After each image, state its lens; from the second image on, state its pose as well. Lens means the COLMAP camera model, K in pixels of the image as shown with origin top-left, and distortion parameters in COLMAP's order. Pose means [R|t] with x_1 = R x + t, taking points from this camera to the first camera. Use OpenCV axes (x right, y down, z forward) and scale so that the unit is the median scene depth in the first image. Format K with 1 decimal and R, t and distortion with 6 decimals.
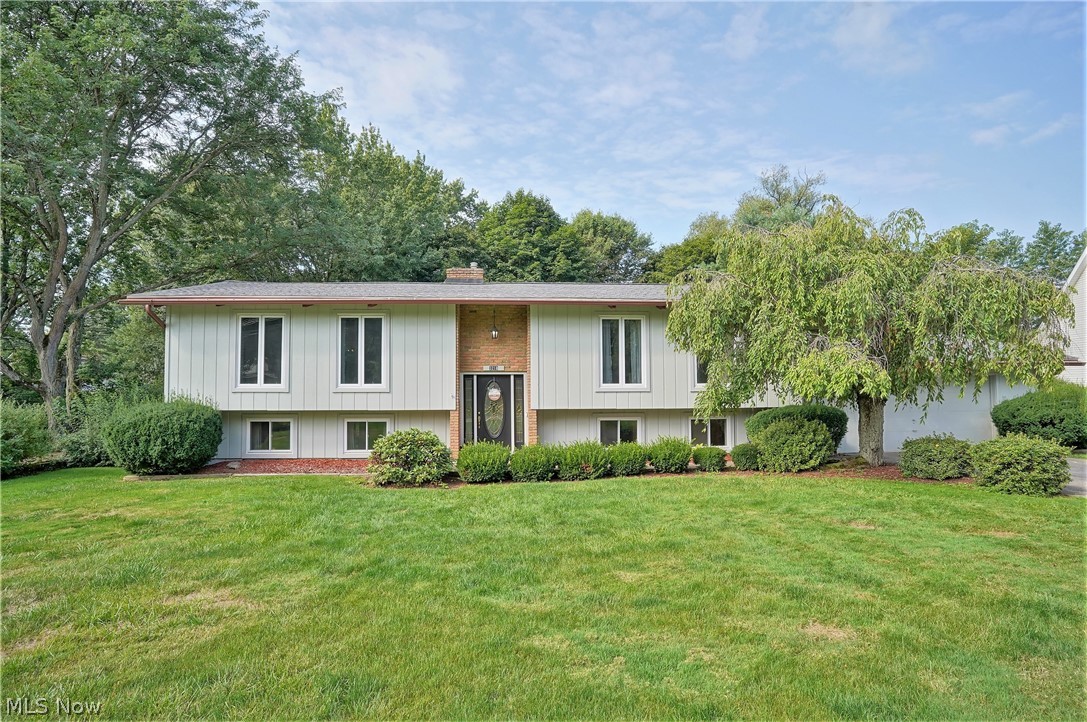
lens RADIAL K [[582.0, 0, 543.5], [0, 582.0, 361.0], [0, 0, 1]] dist [-0.139118, 0.163924]
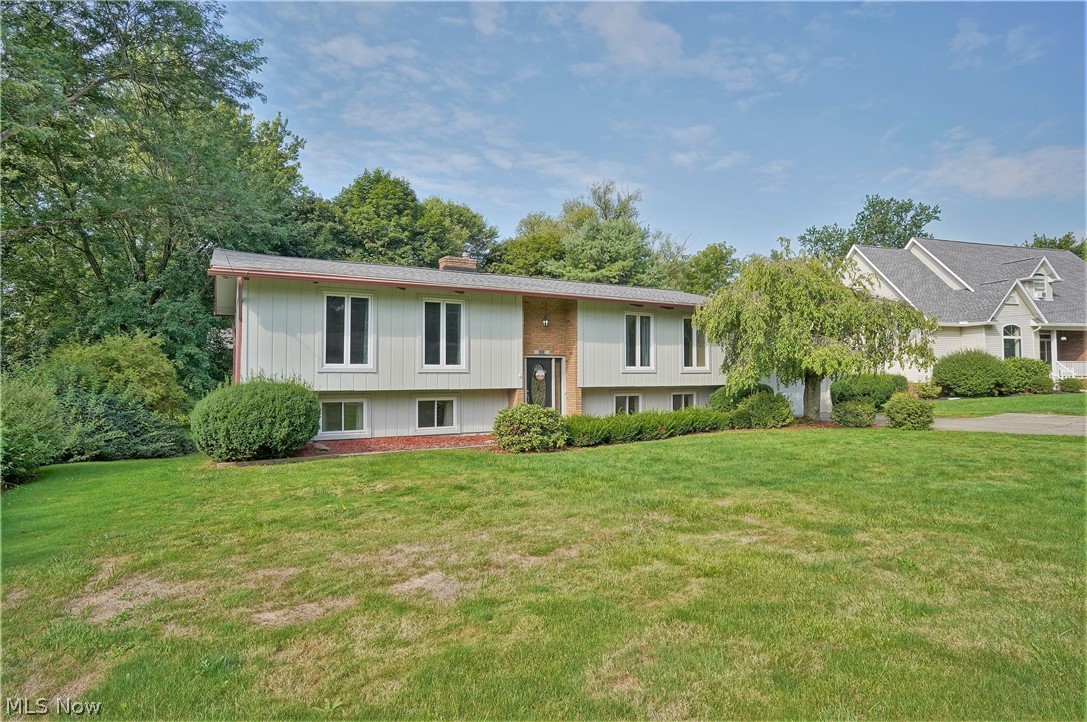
lens RADIAL K [[574.2, 0, 541.7], [0, 574.2, 367.1], [0, 0, 1]] dist [-0.075116, 0.041889]
pose [[0.899505, 0.007993, 0.436838, -0.590536], [-0.026573, 0.998983, 0.036439, 0.000187], [-0.436102, -0.044385, 0.898802, -0.039301]]
